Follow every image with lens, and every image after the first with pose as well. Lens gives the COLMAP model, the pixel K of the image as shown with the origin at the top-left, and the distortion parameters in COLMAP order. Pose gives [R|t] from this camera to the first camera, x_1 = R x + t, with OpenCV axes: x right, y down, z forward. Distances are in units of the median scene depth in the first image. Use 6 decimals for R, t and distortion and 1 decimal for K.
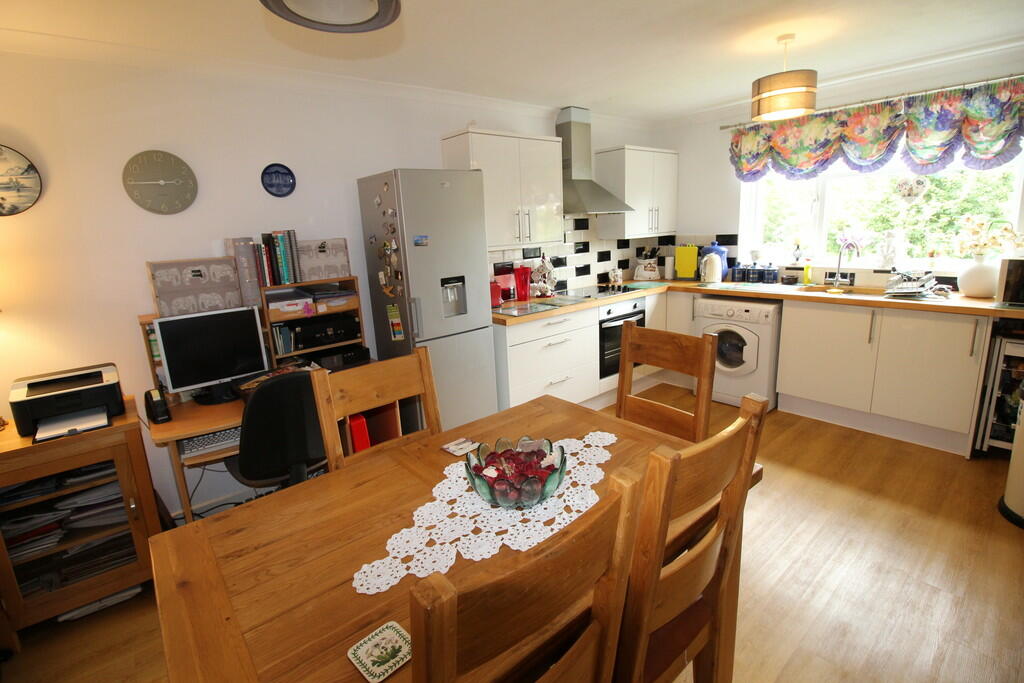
lens RADIAL K [[476.4, 0, 514.7], [0, 476.4, 327.9], [0, 0, 1]] dist [-0.001332, -0.012106]
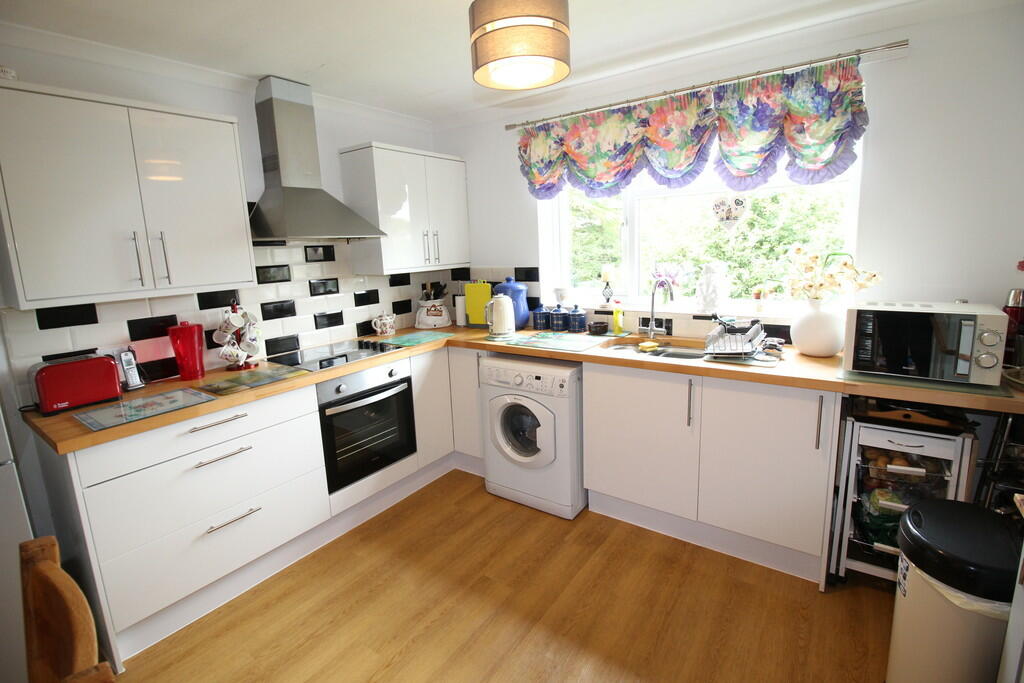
lens RADIAL K [[476.4, 0, 514.7], [0, 476.4, 327.9], [0, 0, 1]] dist [-0.001332, -0.012106]
pose [[0.969533, -0.034563, 0.242509, 0.289603], [0.046231, 0.998023, -0.042587, -0.081869], [-0.240557, 0.052501, 0.969214, 0.324991]]
